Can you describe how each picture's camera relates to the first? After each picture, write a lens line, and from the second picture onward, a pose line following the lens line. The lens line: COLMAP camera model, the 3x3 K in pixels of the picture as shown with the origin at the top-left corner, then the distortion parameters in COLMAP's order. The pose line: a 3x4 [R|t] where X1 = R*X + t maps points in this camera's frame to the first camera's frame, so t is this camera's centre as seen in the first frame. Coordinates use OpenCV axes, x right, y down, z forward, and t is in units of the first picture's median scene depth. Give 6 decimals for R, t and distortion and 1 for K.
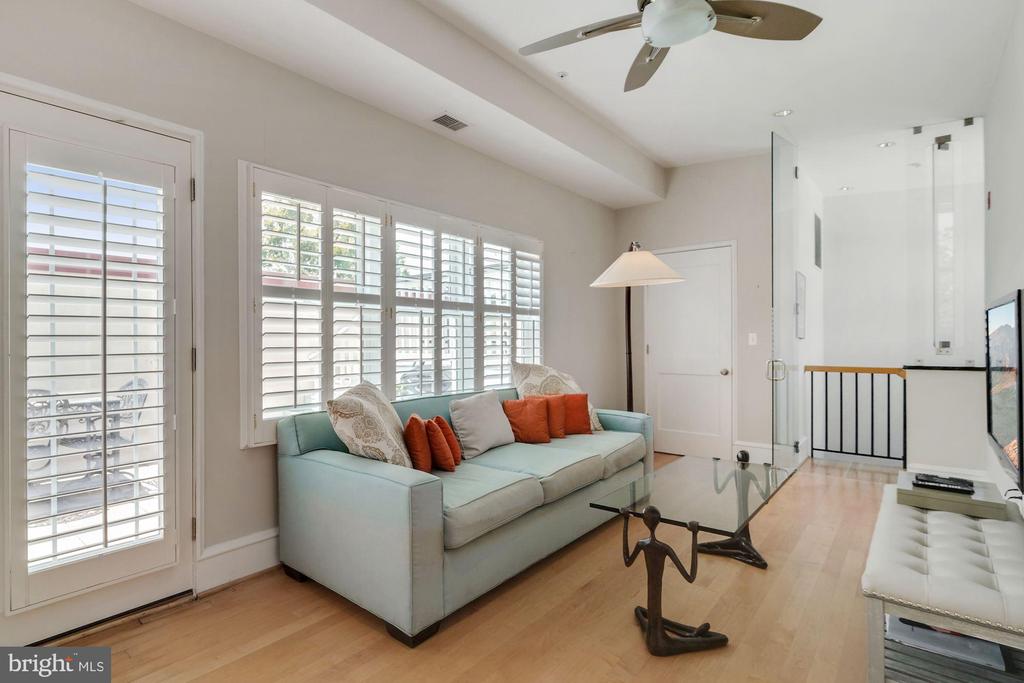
lens RADIAL K [[454.3, 0, 511.8], [0, 454.3, 336.1], [0, 0, 1]] dist [0.000280, -0.000160]
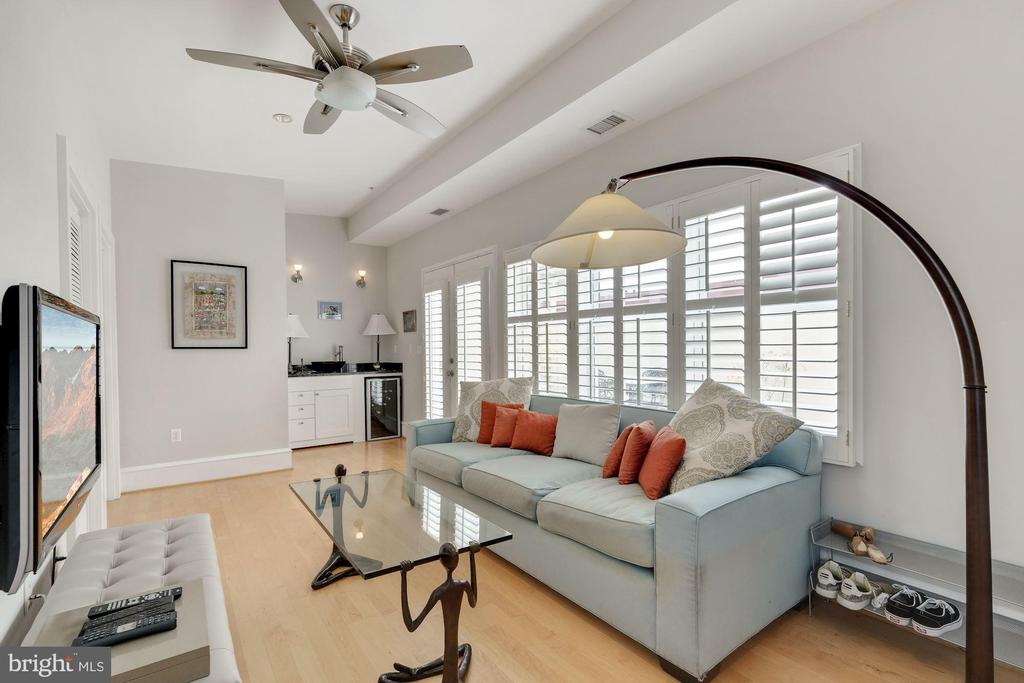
lens RADIAL K [[453.7, 0, 512.1], [0, 453.7, 356.1], [0, 0, 1]] dist [0.000302, -0.000026]
pose [[-0.228682, 0.018603, -0.973323, 0.898467], [0.009775, 0.999811, 0.016813, 0.008757], [0.973452, -0.005670, -0.228820, 1.059349]]
